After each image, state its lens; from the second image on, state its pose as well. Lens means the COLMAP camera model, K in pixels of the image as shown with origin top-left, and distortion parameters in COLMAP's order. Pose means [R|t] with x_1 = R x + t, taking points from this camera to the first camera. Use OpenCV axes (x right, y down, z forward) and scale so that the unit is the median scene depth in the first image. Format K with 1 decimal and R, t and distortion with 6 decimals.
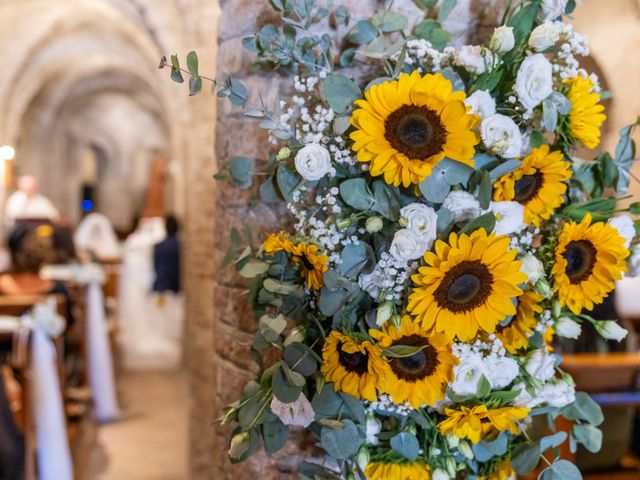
lens RADIAL K [[758.7, 0, 320.0], [0, 758.7, 240.0], [0, 0, 1]] dist [0.013467, 0.033350]
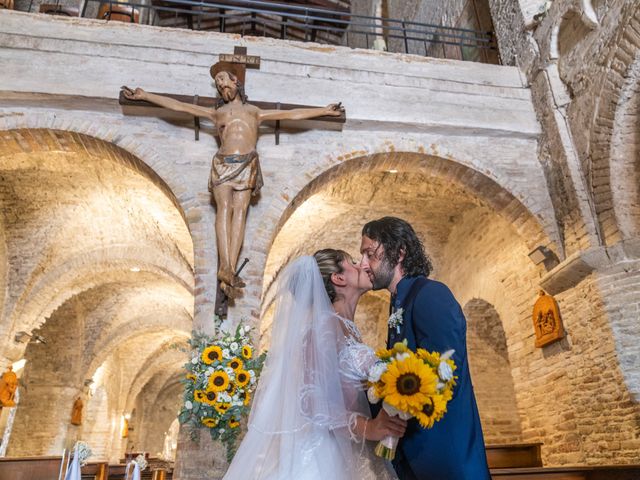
lens RADIAL K [[526.9, 0, 342.0], [0, 526.9, 240.8], [0, 0, 1]] dist [-0.006271, -0.005467]
pose [[0.999437, -0.033555, 0.000109, 1.151811], [0.030088, 0.894715, -0.445622, 0.911764], [0.014856, 0.445374, 0.895221, -3.053754]]
